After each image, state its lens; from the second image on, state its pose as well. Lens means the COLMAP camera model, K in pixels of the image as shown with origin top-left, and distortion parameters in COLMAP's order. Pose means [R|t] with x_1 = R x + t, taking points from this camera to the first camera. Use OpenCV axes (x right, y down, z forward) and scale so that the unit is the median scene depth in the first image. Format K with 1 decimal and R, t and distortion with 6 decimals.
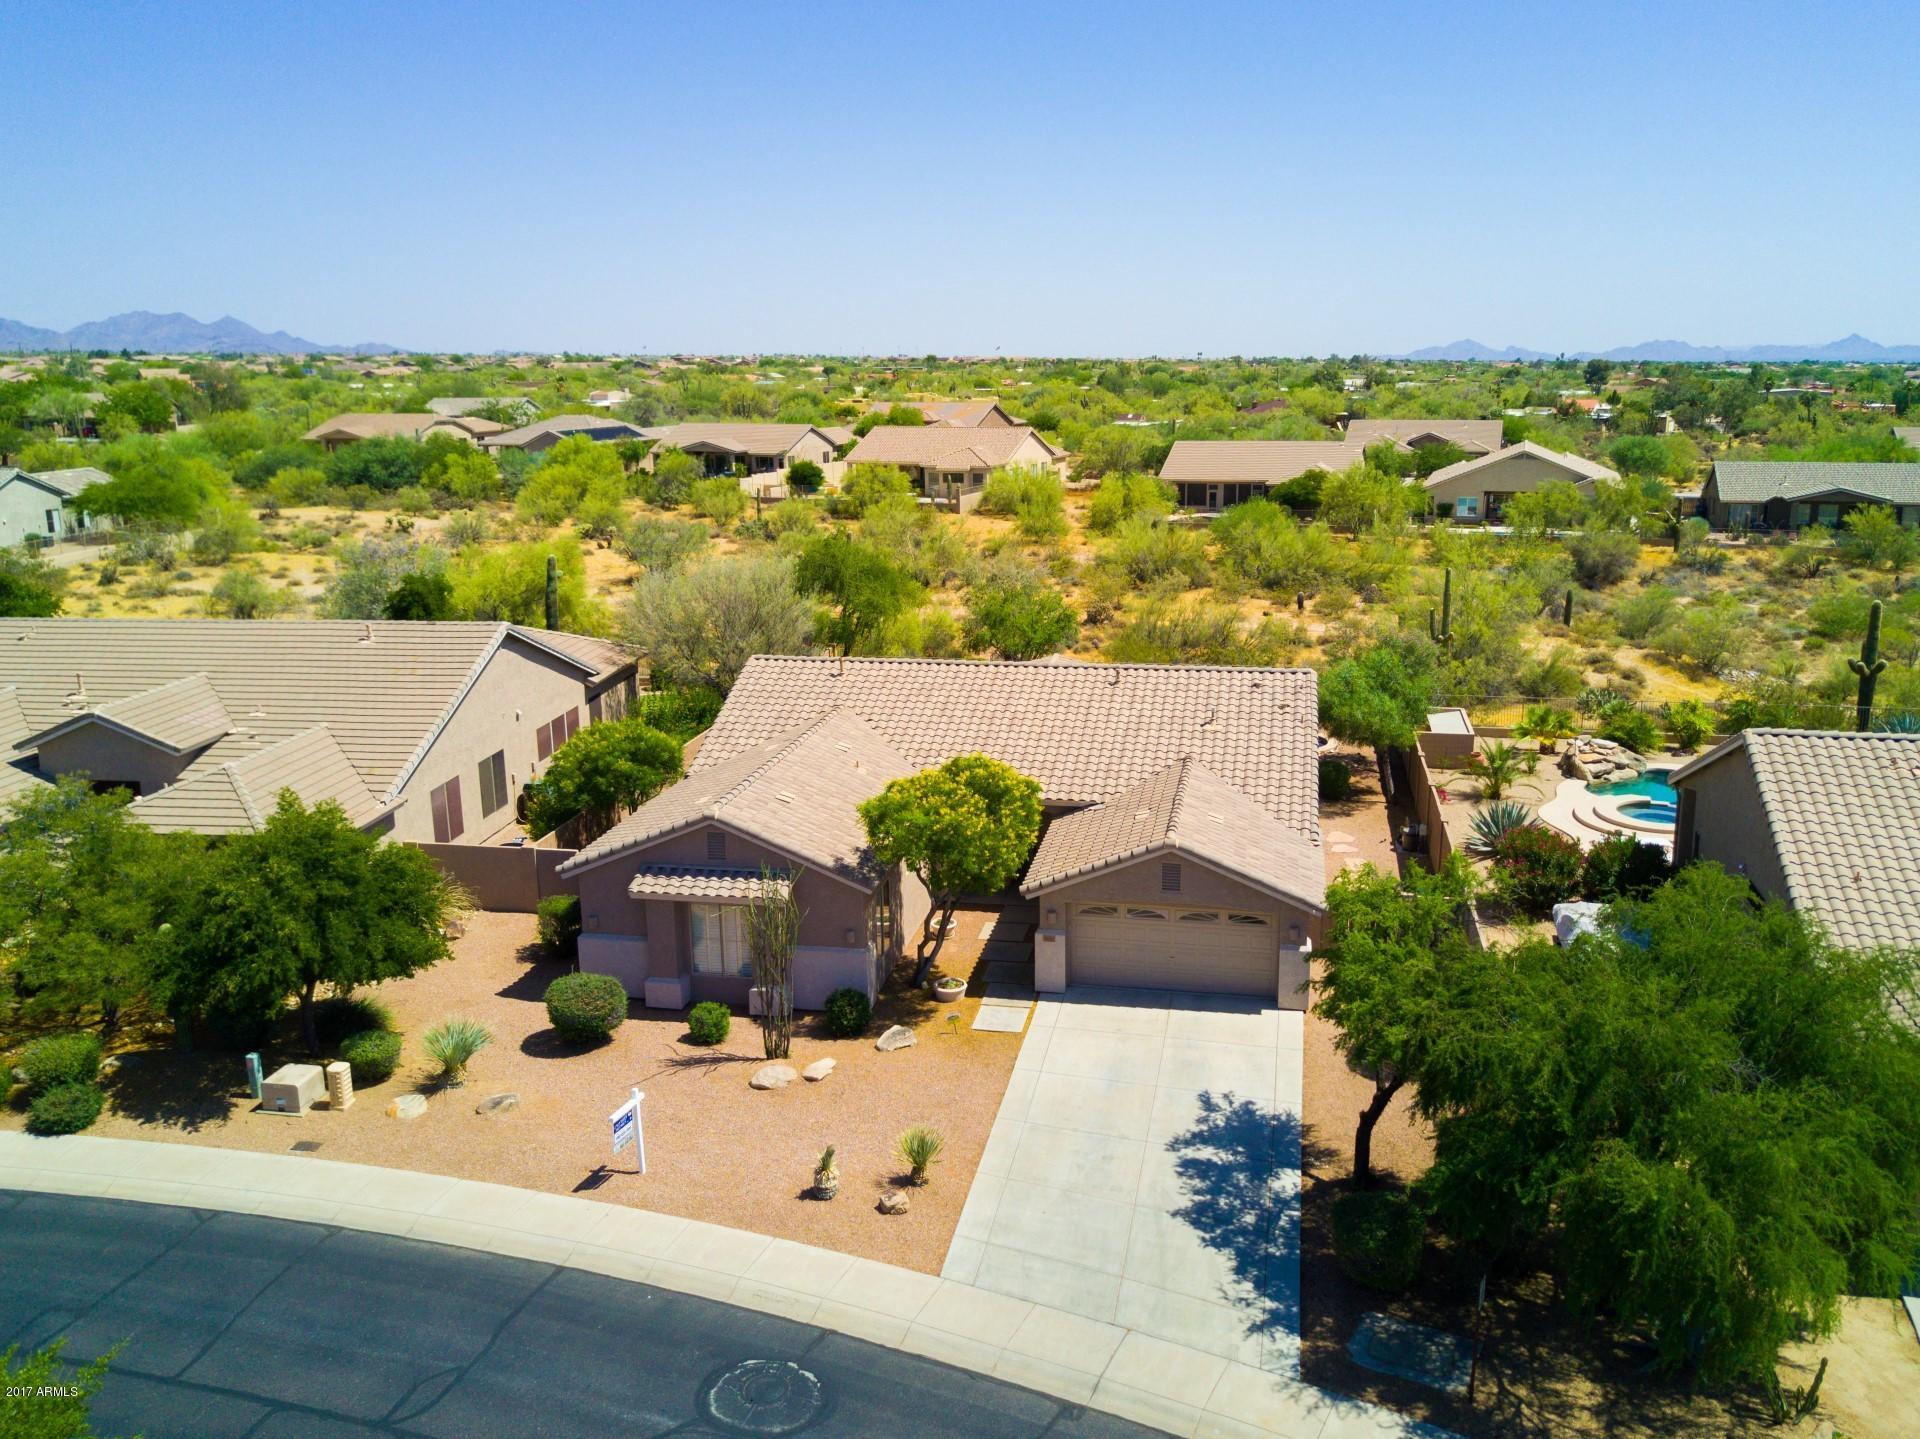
lens RADIAL K [[1487.8, 0, 967.4], [0, 1487.8, 663.7], [0, 0, 1]] dist [0.009490, -0.034673]
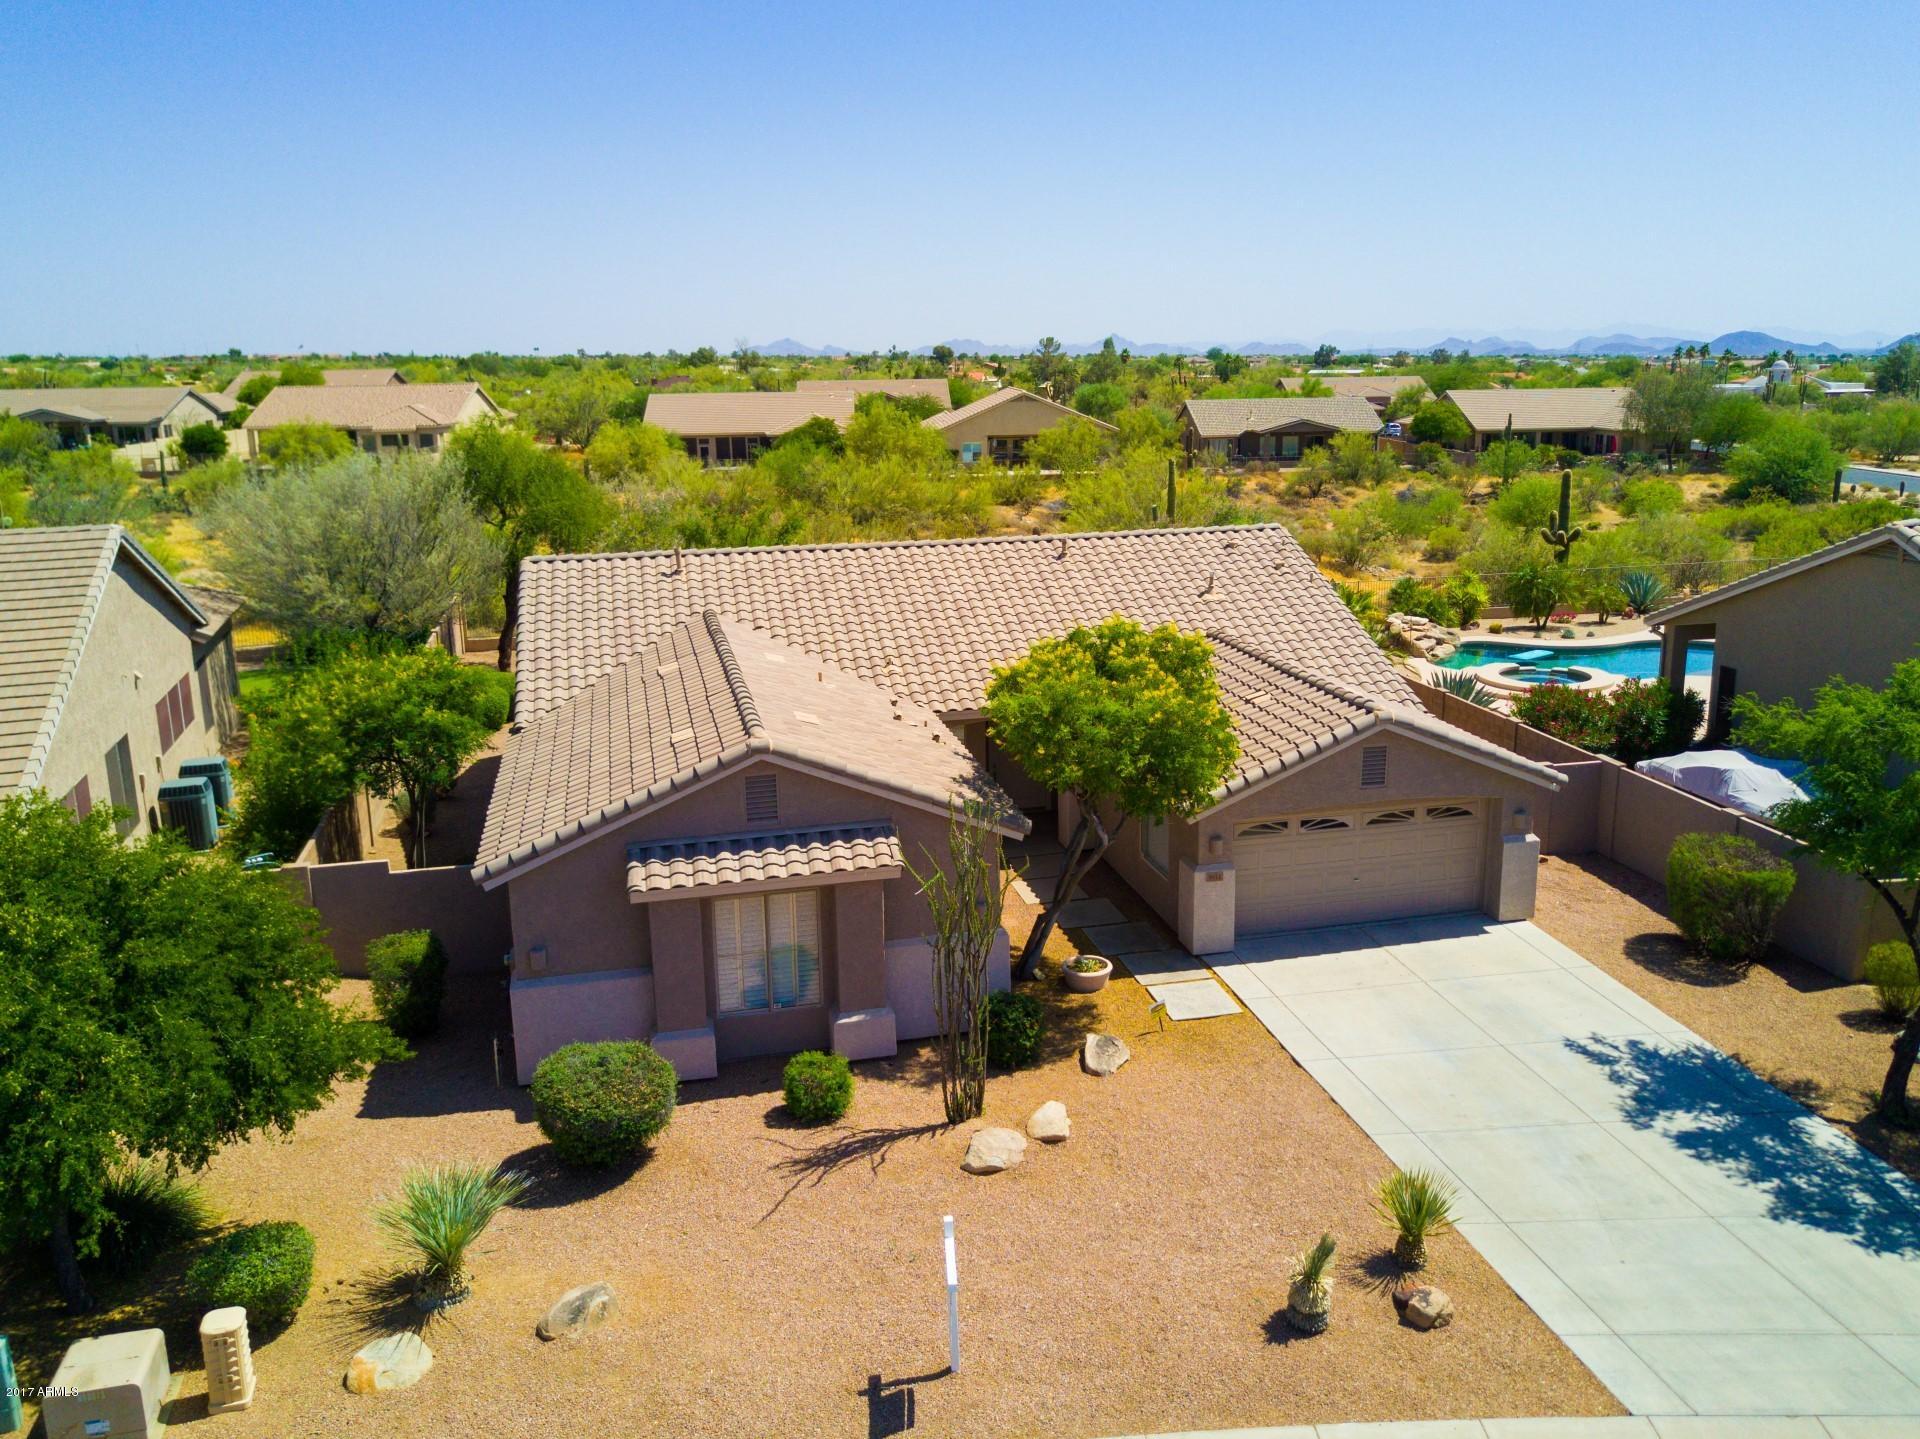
lens RADIAL K [[1513.7, 0, 963.6], [0, 1513.7, 673.0], [0, 0, 1]] dist [-0.004018, 0.002783]
pose [[0.914415, -0.087196, 0.395275, -0.328102], [0.084154, 0.996137, 0.025065, 0.062700], [-0.395933, 0.010344, 0.918221, 0.397549]]
